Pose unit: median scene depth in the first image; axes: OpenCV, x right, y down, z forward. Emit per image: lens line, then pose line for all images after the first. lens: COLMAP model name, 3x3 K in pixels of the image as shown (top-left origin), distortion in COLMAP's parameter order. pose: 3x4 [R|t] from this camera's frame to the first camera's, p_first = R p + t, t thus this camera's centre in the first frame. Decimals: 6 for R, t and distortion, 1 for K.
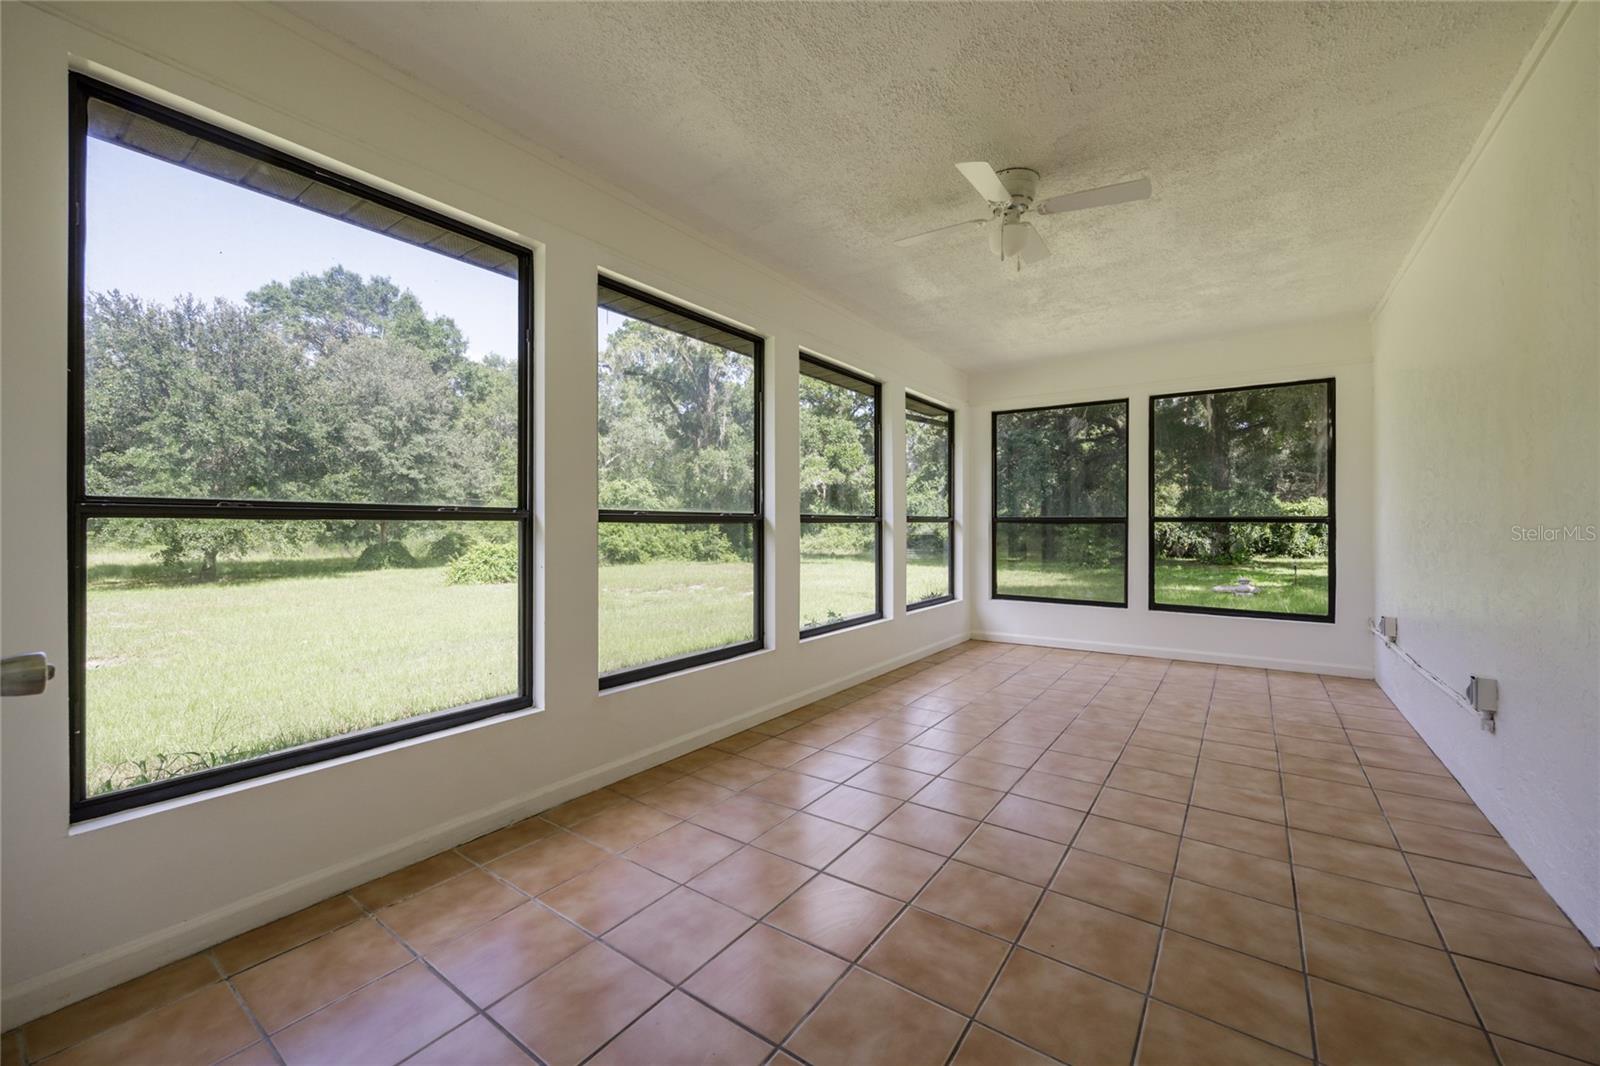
lens RADIAL K [[619.5, 0, 801.4], [0, 619.5, 523.8], [0, 0, 1]] dist [-0.003118, 0.000350]
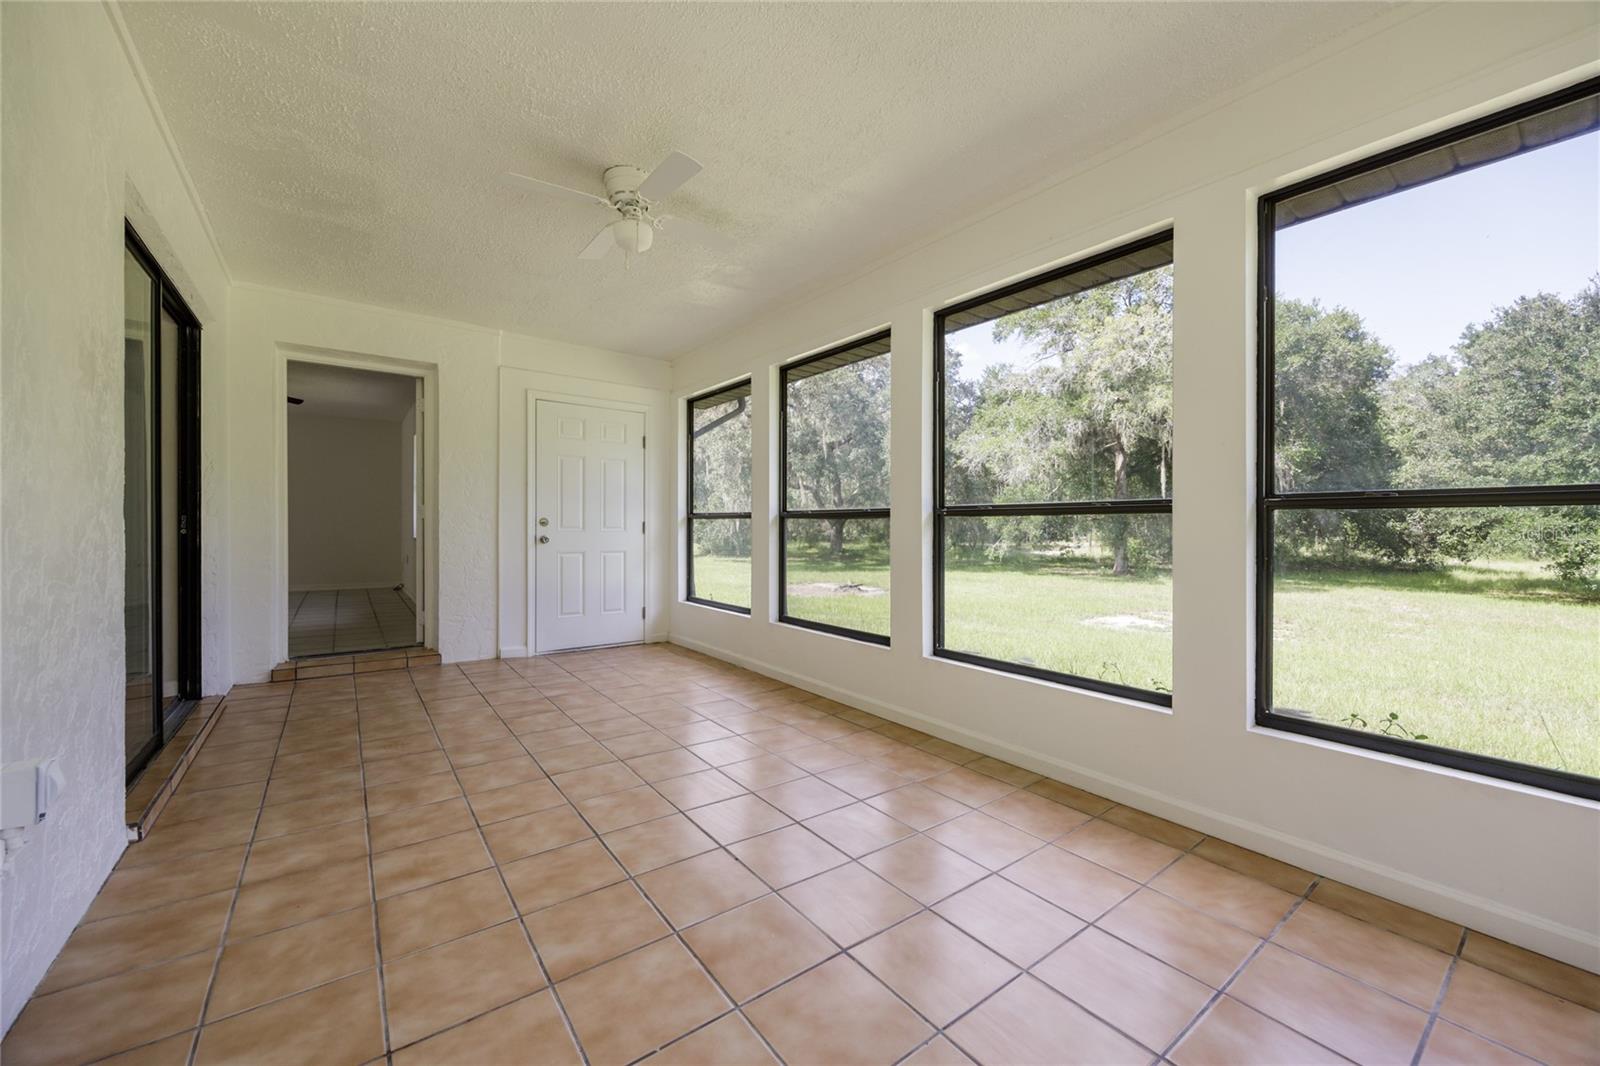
lens RADIAL K [[619.5, 0, 813.2], [0, 619.5, 529.3], [0, 0, 1]] dist [-0.003118, 0.000350]
pose [[-0.288388, -0.002949, -0.957509, 1.180436], [-0.008659, 0.999962, -0.000472, 0.025391], [0.957475, 0.008155, -0.288403, 1.511570]]
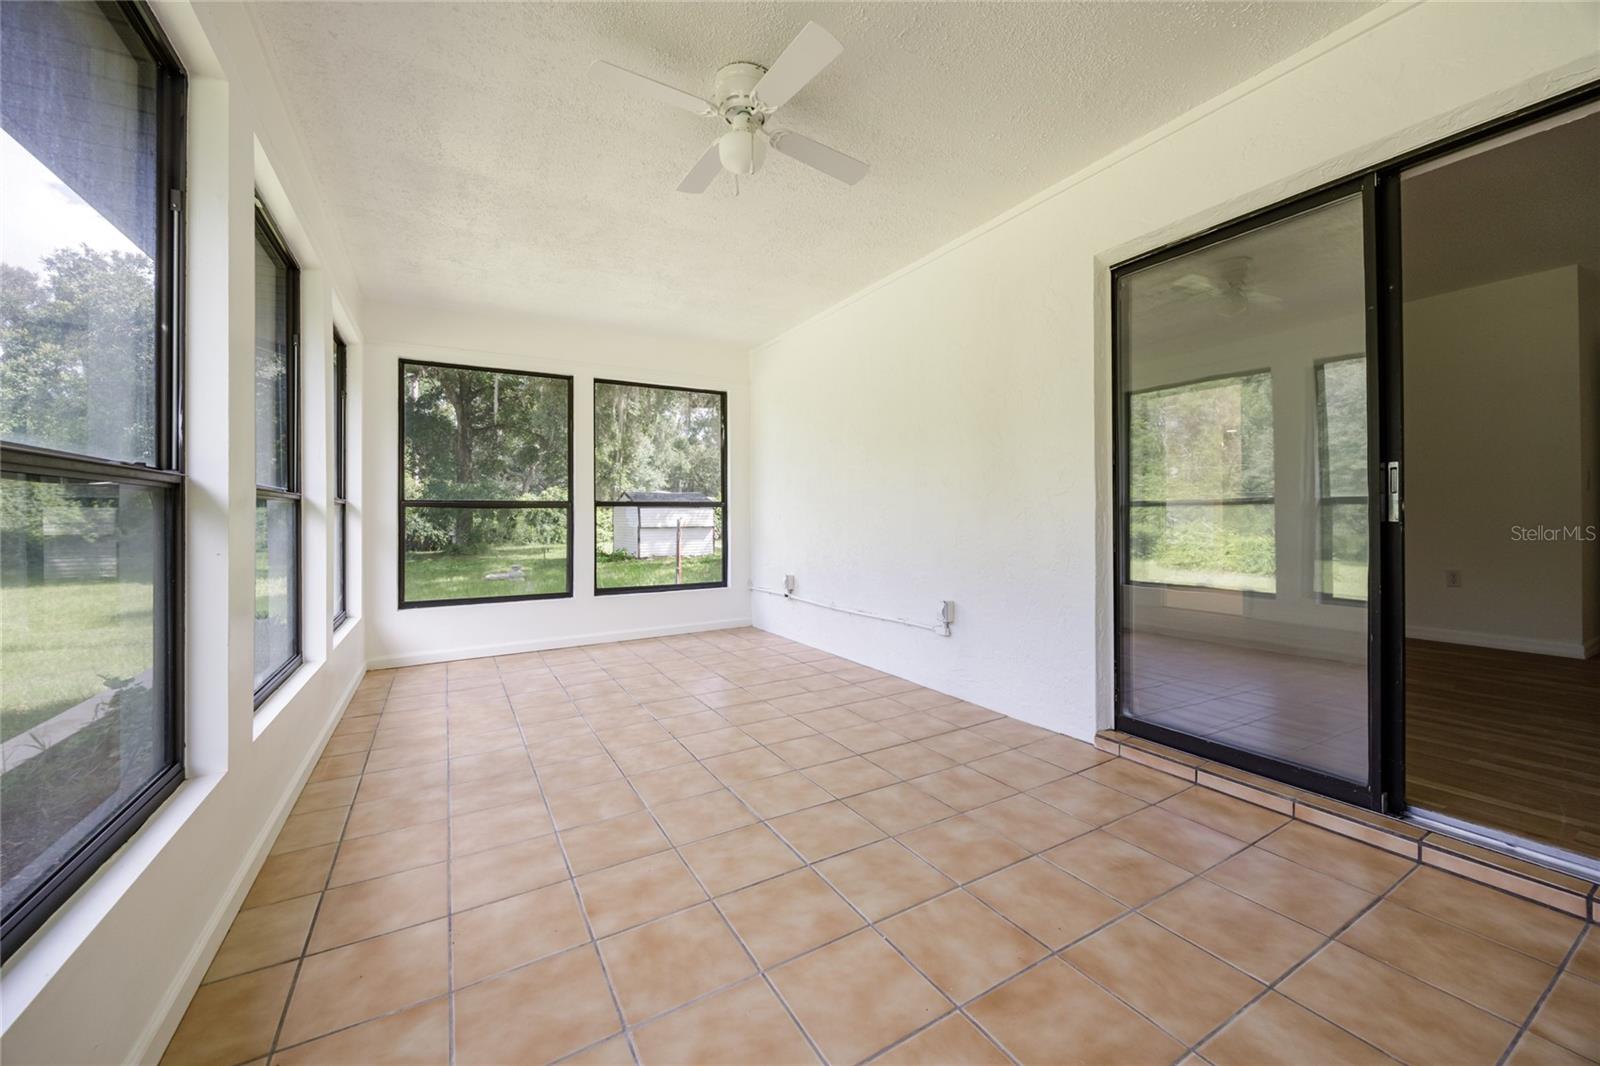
lens RADIAL K [[619.5, 0, 803.5], [0, 619.5, 497.7], [0, 0, 1]] dist [-0.003118, 0.000350]
pose [[0.413400, 0.021717, 0.910291, -0.370412], [0.007885, 0.999593, -0.027429, 0.027074], [-0.910515, 0.018517, 0.413060, 0.559027]]
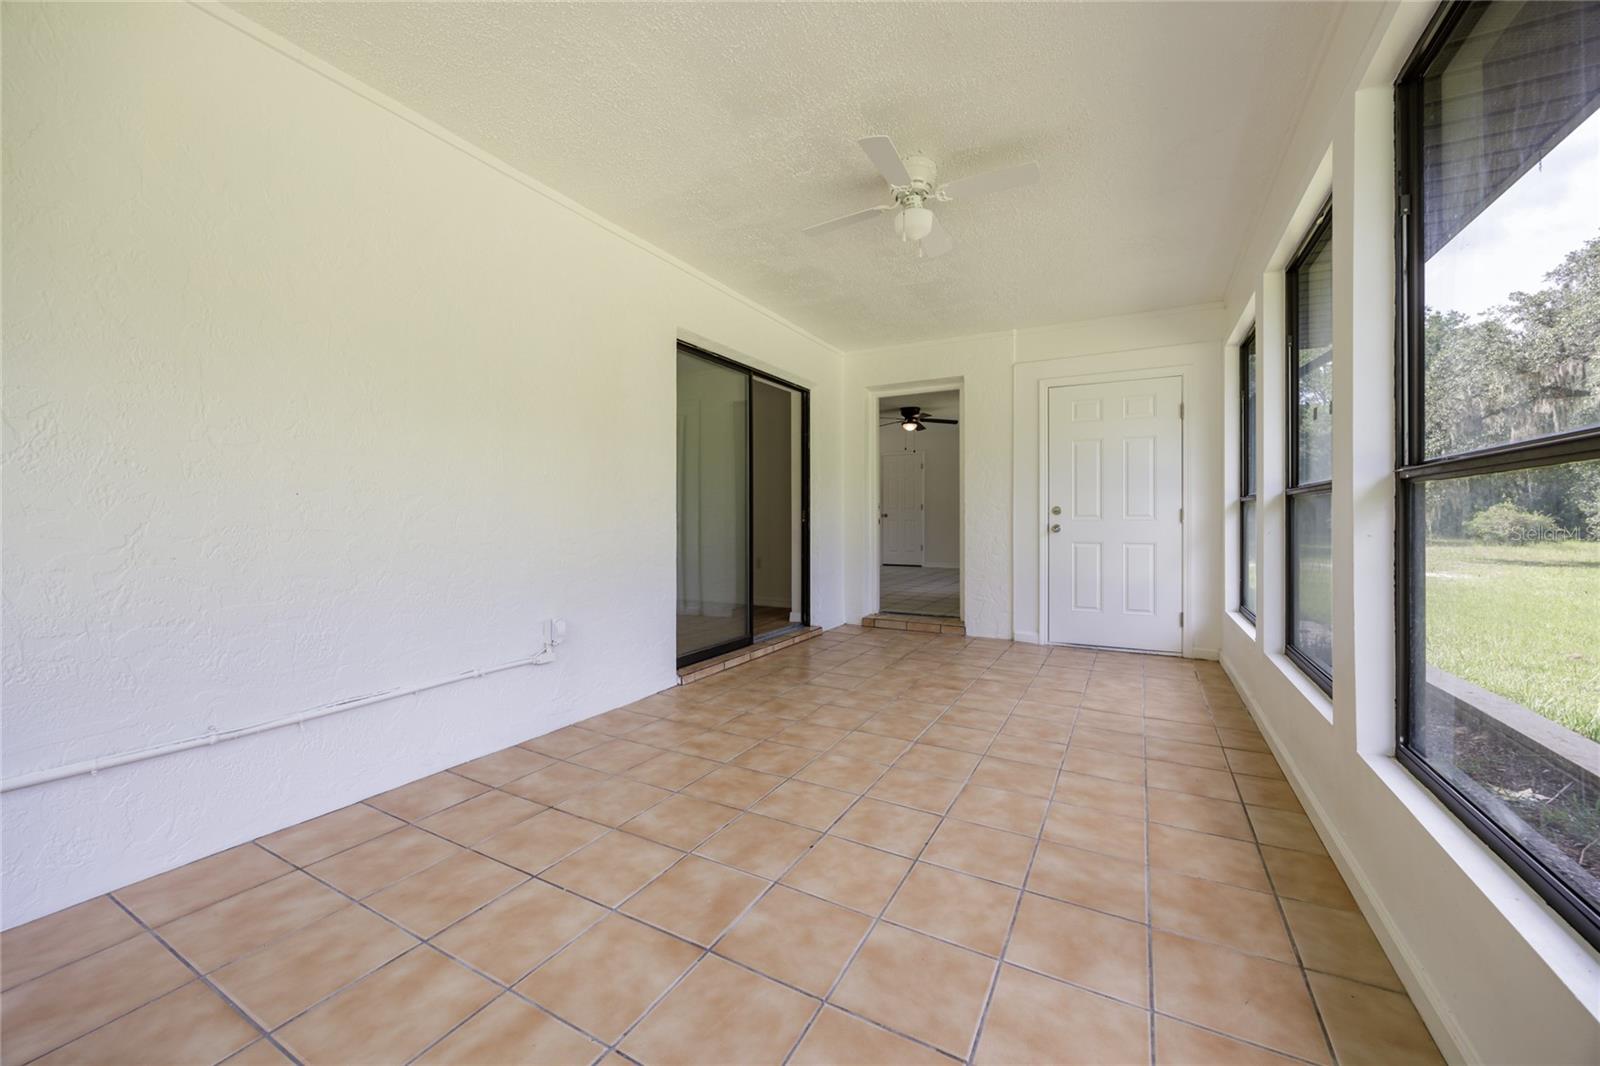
lens RADIAL K [[619.5, 0, 797.8], [0, 619.5, 524.6], [0, 0, 1]] dist [-0.003118, 0.000350]
pose [[-0.993021, 0.000009, -0.117941, 0.622578], [-0.001211, 0.999946, 0.010277, 0.032572], [0.117935, 0.010348, -0.992967, 1.916867]]
